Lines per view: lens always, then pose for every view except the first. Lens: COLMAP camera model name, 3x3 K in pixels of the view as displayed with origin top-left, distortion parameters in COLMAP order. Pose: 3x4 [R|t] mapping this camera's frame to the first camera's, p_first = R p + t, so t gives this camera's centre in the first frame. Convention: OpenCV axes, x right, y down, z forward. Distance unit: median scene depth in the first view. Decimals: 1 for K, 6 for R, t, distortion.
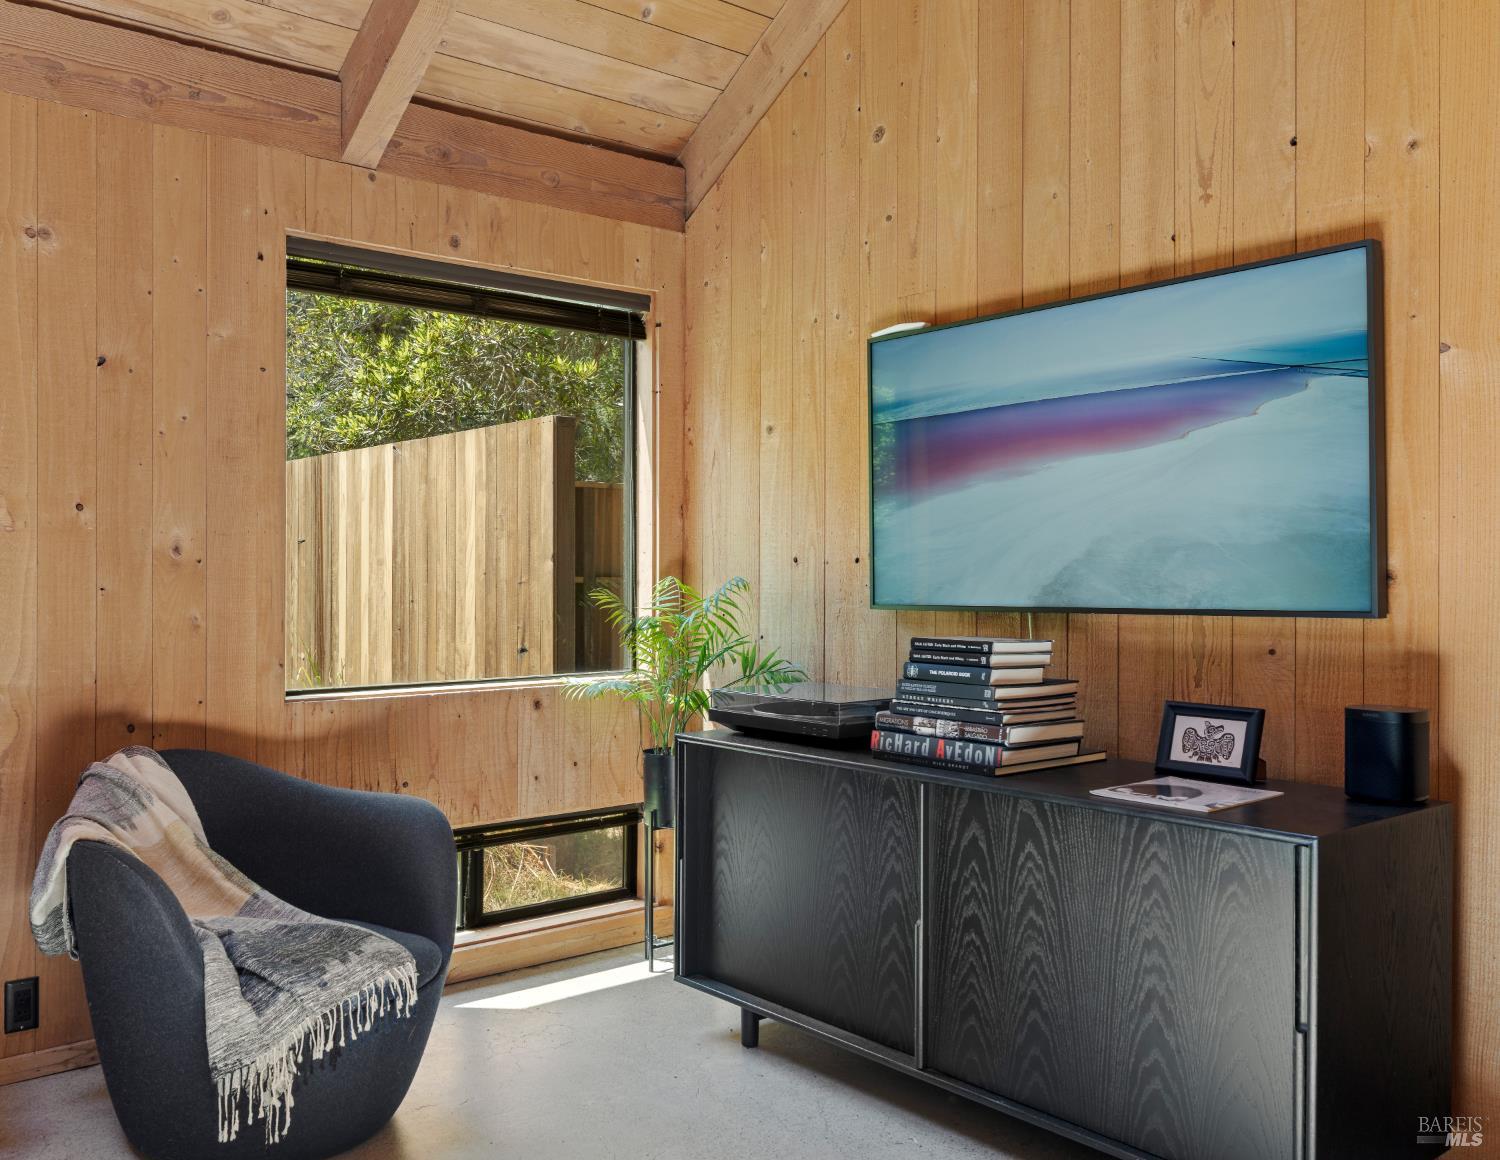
lens RADIAL K [[1317.0, 0, 639.9], [0, 1317.0, 569.4], [0, 0, 1]] dist [0.004406, -0.003846]
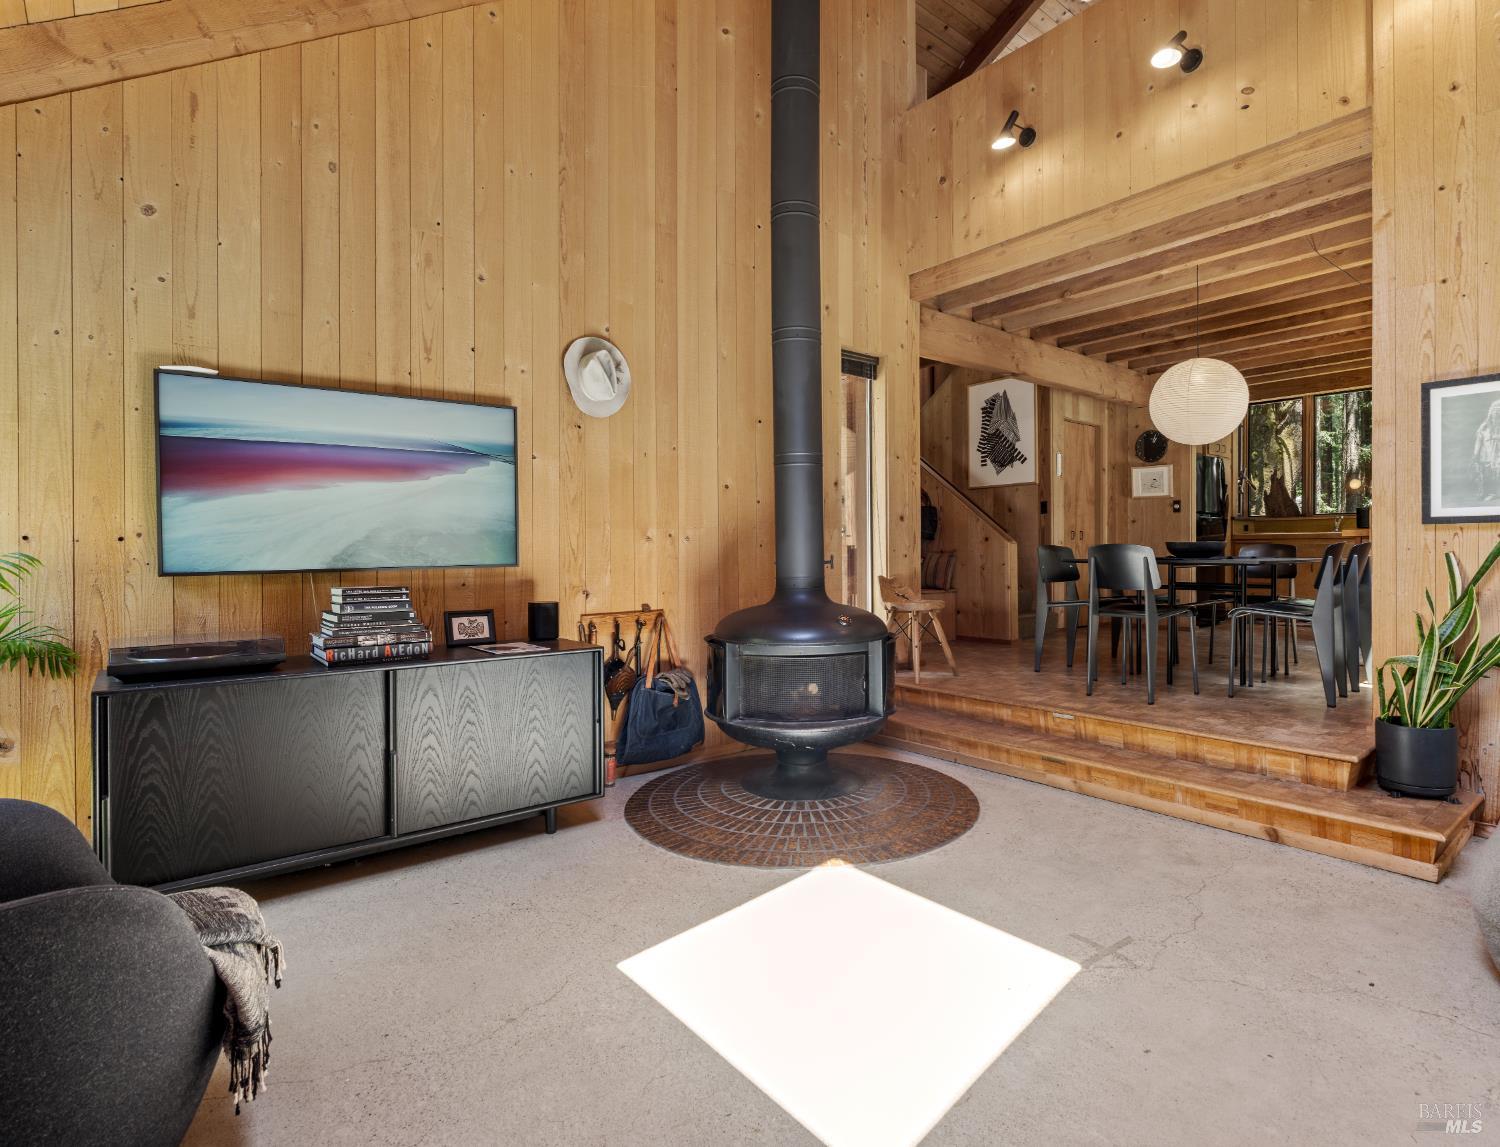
lens RADIAL K [[780.6, 0, 812.1], [0, 780.6, 554.9], [0, 0, 1]] dist [-0.001560, 0.003316]
pose [[-0.061145, -0.009505, 0.998084, -0.709373], [0.001774, 0.999952, 0.009631, 0.002624], [-0.998127, 0.002359, -0.061125, 0.447093]]
